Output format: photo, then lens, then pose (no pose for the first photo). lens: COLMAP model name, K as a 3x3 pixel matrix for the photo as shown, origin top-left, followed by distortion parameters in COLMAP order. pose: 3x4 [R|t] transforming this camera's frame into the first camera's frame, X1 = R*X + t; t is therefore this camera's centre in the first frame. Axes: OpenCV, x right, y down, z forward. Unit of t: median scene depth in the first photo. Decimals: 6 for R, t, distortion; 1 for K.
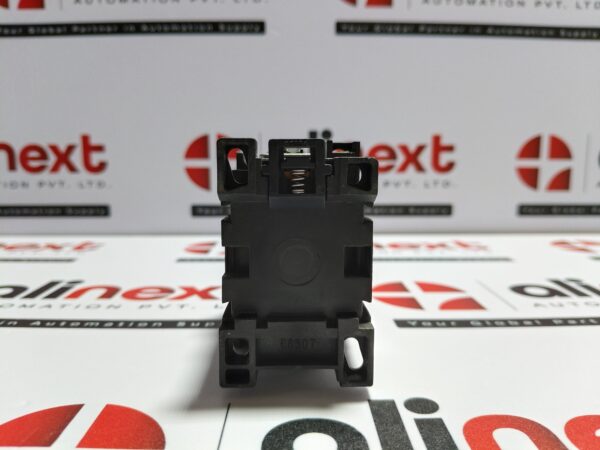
lens RADIAL K [[464.5, 0, 300.0], [0, 464.5, 225.0], [0, 0, 1]] dist [-0.006277, -0.071904]
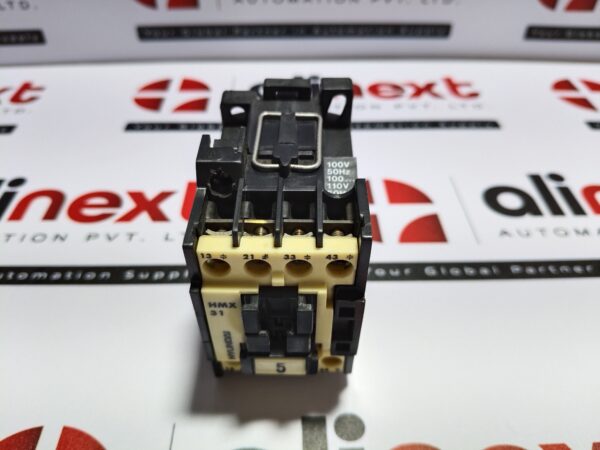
lens RADIAL K [[465.9, 0, 297.8], [0, 465.9, 225.2], [0, 0, 1]] dist [-0.003460, -0.088105]
pose [[0.999936, -0.007961, 0.008091, 0.071572], [0.002173, 0.833883, 0.551937, -0.324888], [-0.011141, -0.551884, 0.833846, 0.185472]]
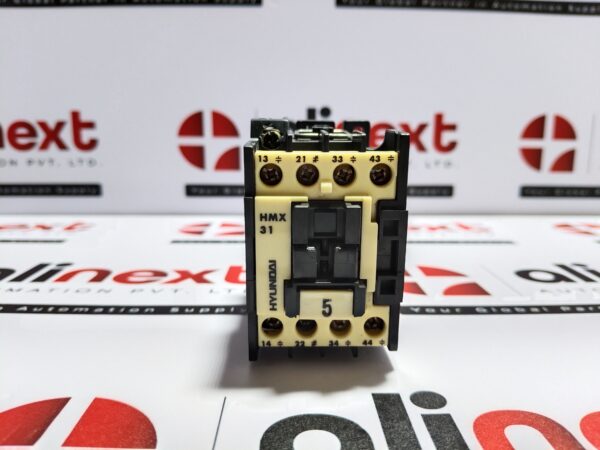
lens RADIAL K [[464.9, 0, 299.4], [0, 464.9, 225.3], [0, 0, 1]] dist [-0.004099, -0.079049]
pose [[0.999951, 0.004879, 0.008597, -0.005935], [-0.005260, 0.998977, 0.044903, -0.004012], [-0.008369, -0.044946, 0.998954, 0.037945]]
